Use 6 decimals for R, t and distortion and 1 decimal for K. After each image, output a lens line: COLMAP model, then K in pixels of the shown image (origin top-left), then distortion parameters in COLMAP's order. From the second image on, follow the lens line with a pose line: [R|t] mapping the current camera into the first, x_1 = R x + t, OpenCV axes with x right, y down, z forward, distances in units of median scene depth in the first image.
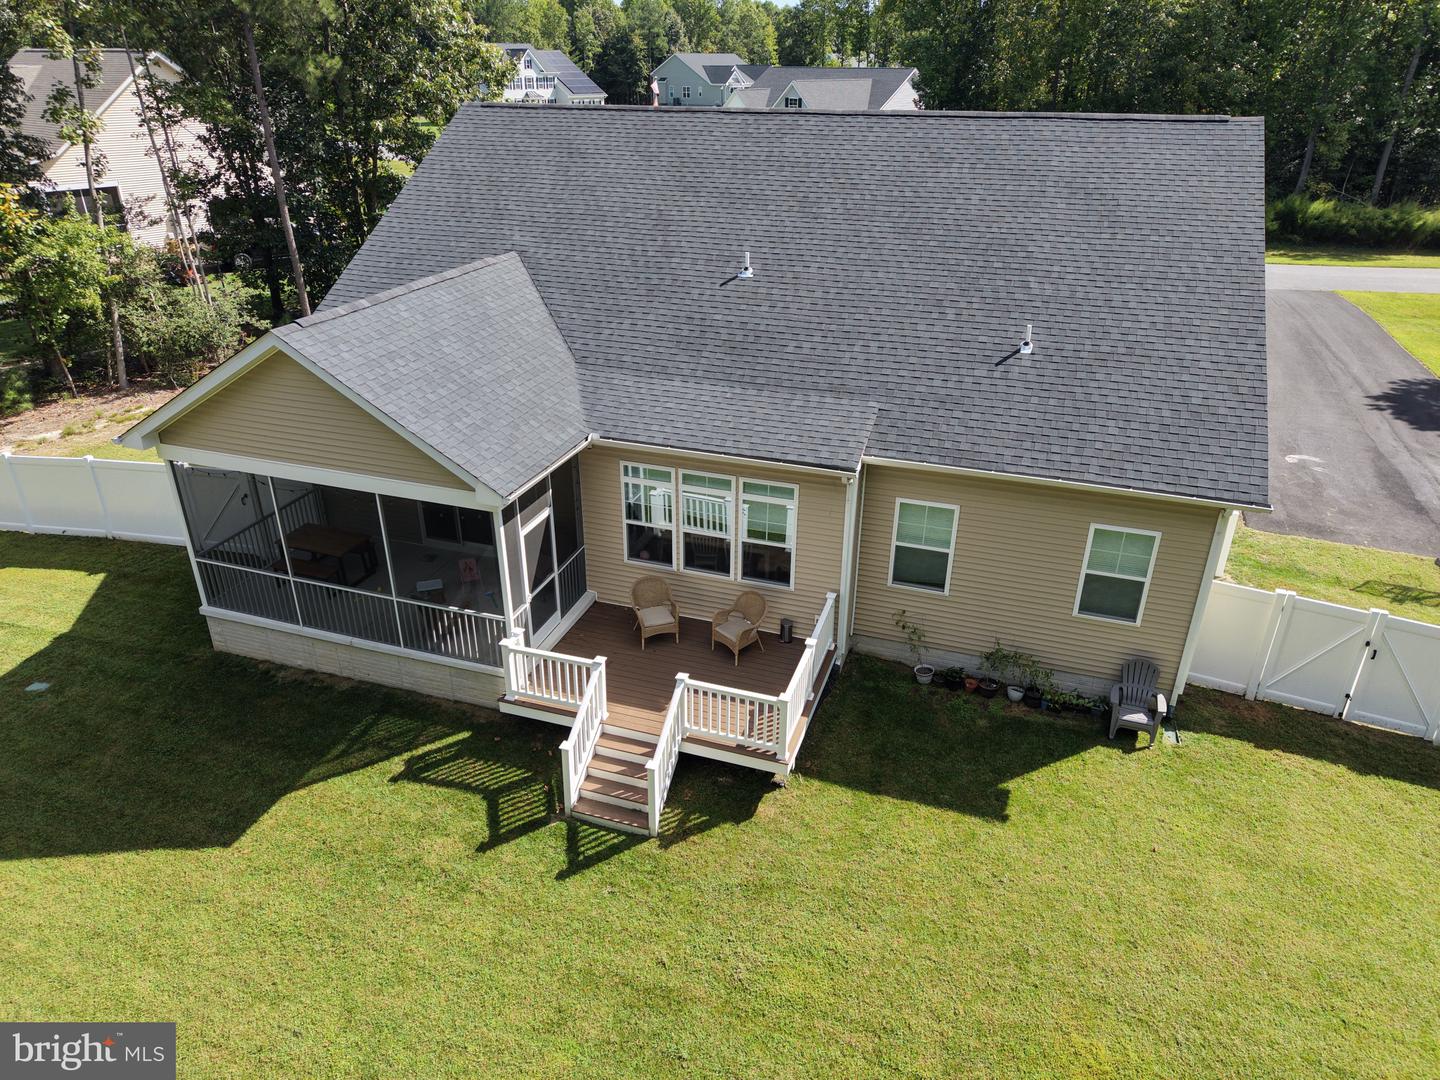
lens RADIAL K [[965.9, 0, 720.0], [0, 965.9, 540.0], [0, 0, 1]] dist [0.003516, -0.000887]
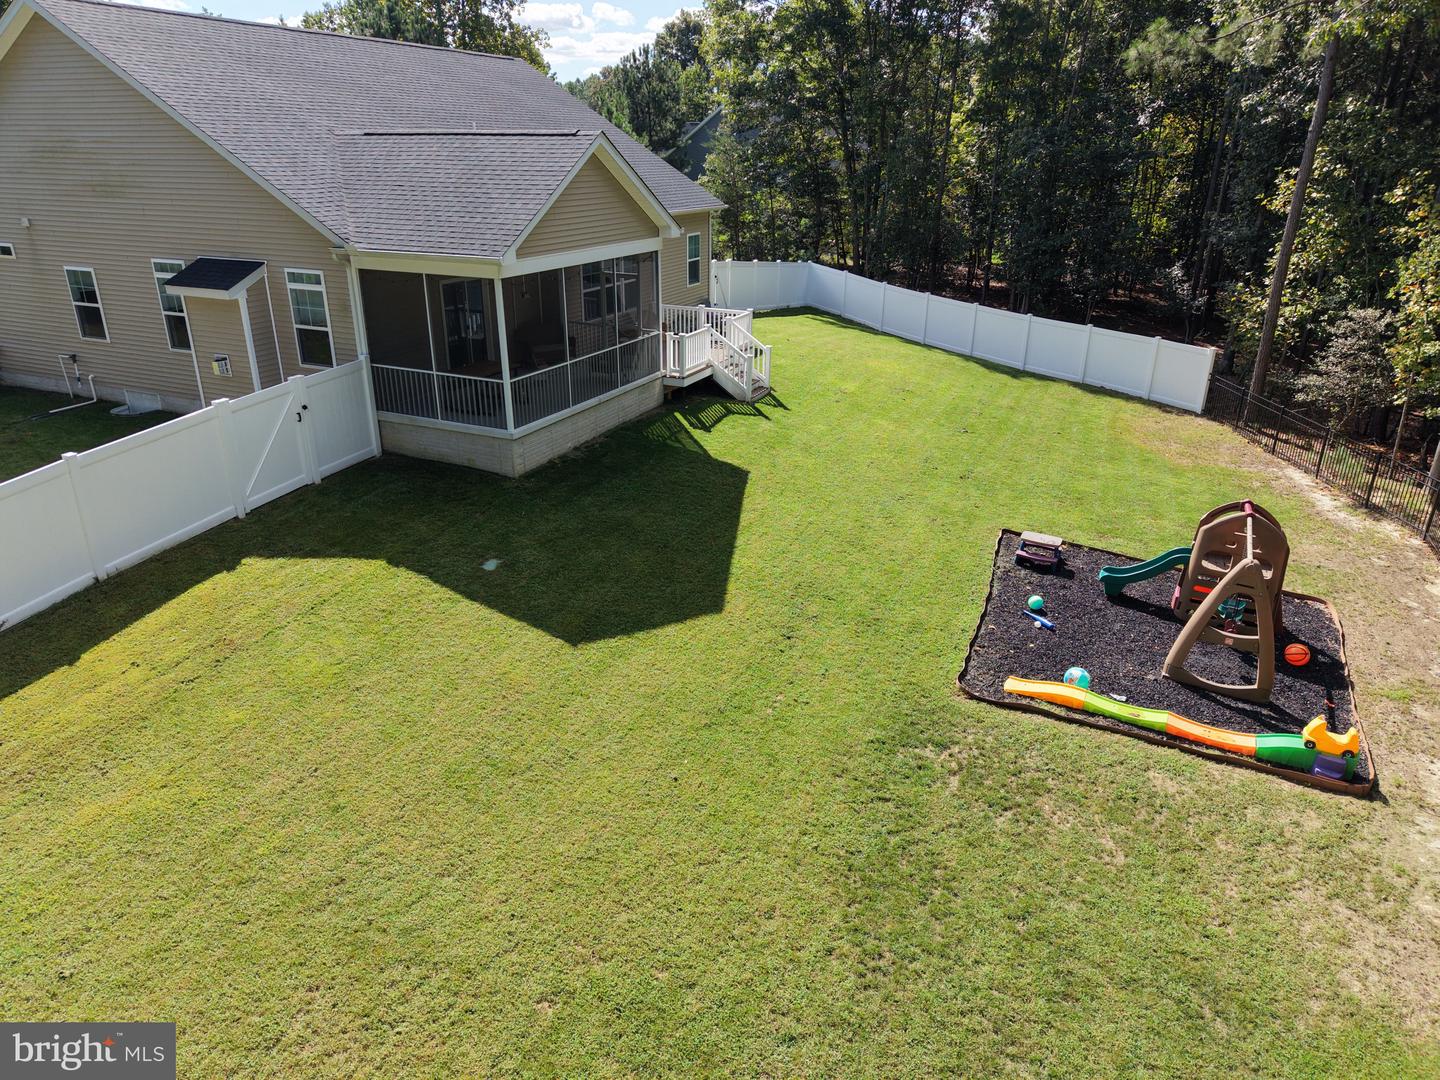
lens RADIAL K [[965.9, 0, 720.0], [0, 965.9, 540.0], [0, 0, 1]] dist [0.003516, -0.000887]
pose [[0.091797, -0.376678, 0.921784, -1.685351], [0.435620, 0.847606, 0.302984, -0.059070], [-0.895438, 0.373735, 0.241896, 0.628076]]
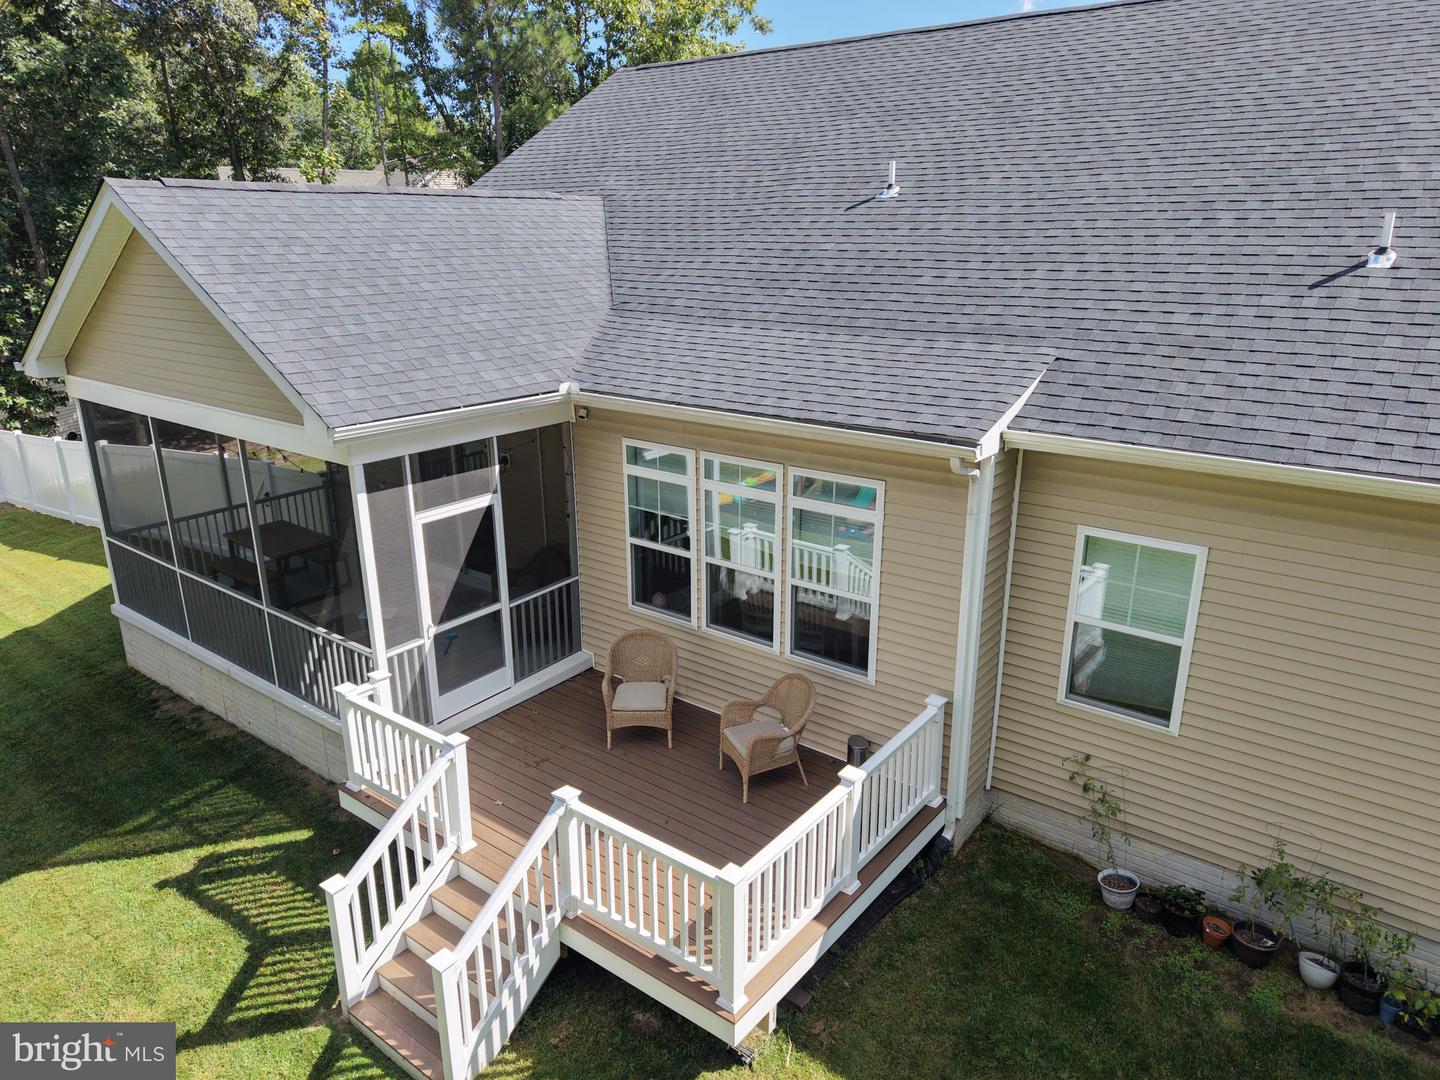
lens RADIAL K [[987.6, 0, 703.3], [0, 987.6, 530.8], [0, 0, 1]] dist [-0.011210, 0.000676]
pose [[0.944361, 0.091321, -0.315978, 0.157824], [-0.138696, 0.981658, -0.130810, 0.054742], [0.298236, 0.167357, 0.939706, 0.437400]]
